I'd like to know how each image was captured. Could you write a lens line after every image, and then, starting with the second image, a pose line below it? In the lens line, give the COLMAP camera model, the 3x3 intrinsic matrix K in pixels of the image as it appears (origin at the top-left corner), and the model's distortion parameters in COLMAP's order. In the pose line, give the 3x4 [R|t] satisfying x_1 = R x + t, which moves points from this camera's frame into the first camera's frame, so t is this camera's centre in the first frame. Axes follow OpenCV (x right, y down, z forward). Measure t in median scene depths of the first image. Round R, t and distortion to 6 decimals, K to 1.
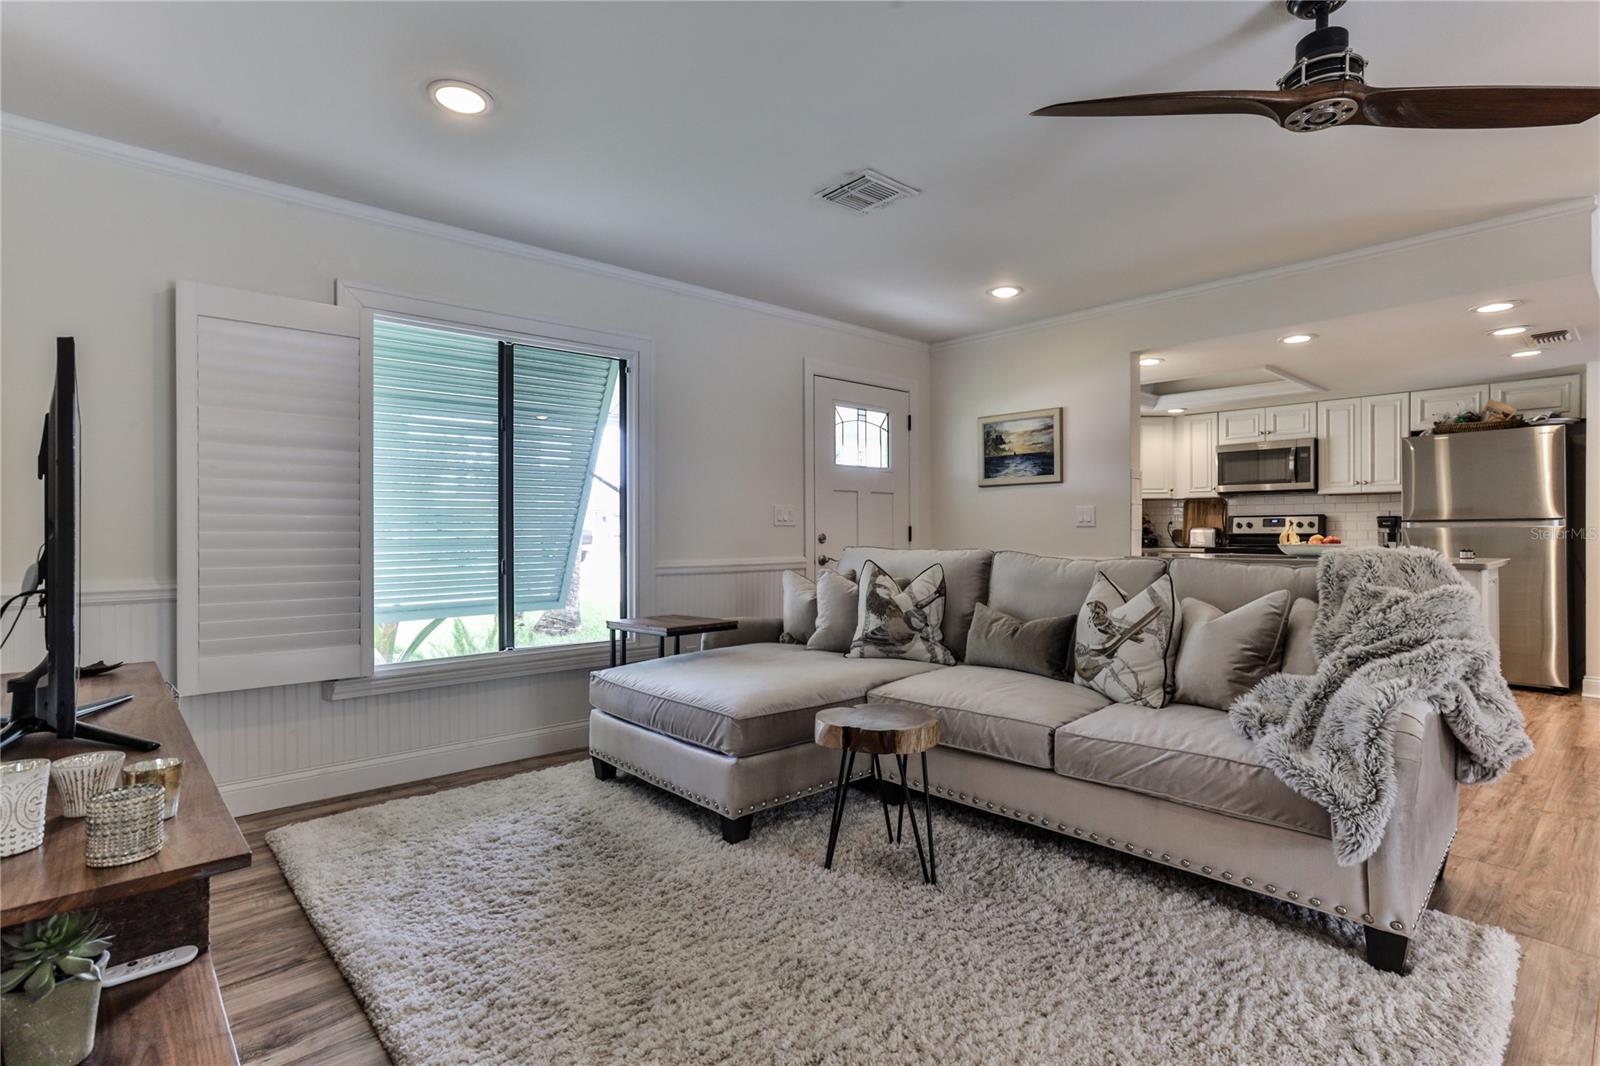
lens RADIAL K [[769.4, 0, 800.0], [0, 769.4, 533.0], [0, 0, 1]] dist [-0.004131, 0.001407]
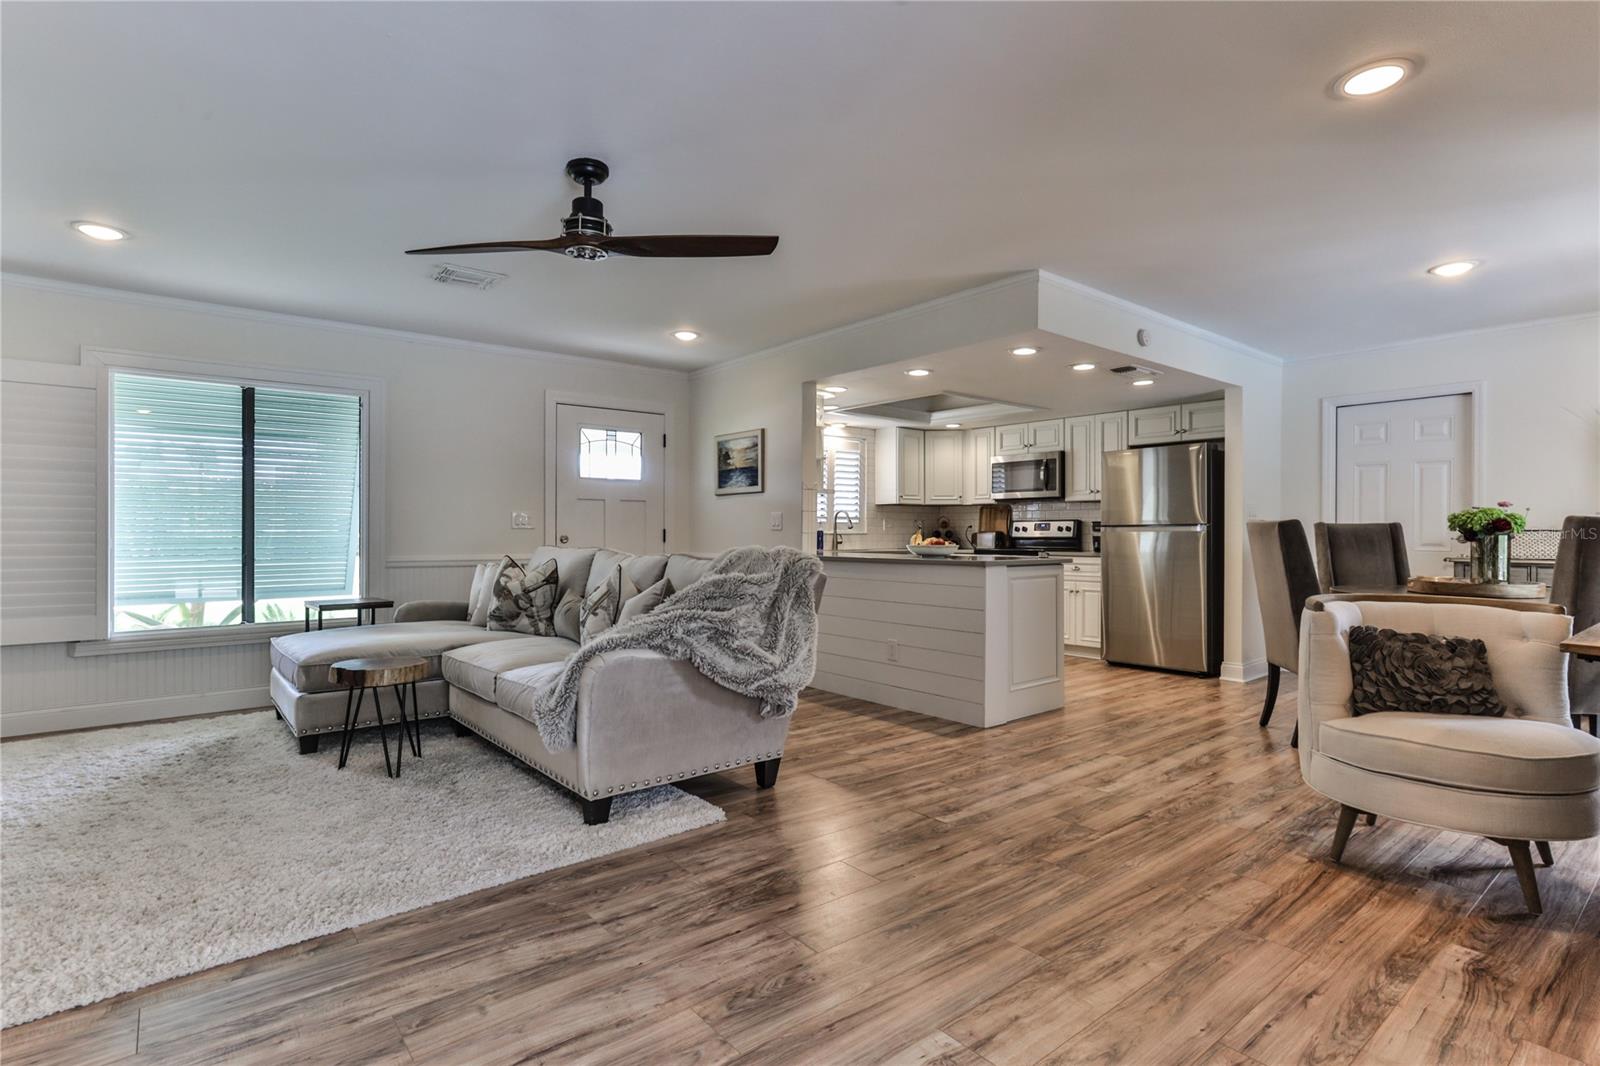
lens RADIAL K [[769.4, 0, 800.0], [0, 769.4, 533.0], [0, 0, 1]] dist [-0.004131, 0.001407]
pose [[0.998612, 0.003299, -0.052566, 0.452426], [-0.003456, 0.999990, -0.002906, 0.000024], [0.052556, 0.003083, 0.998613, -0.175518]]
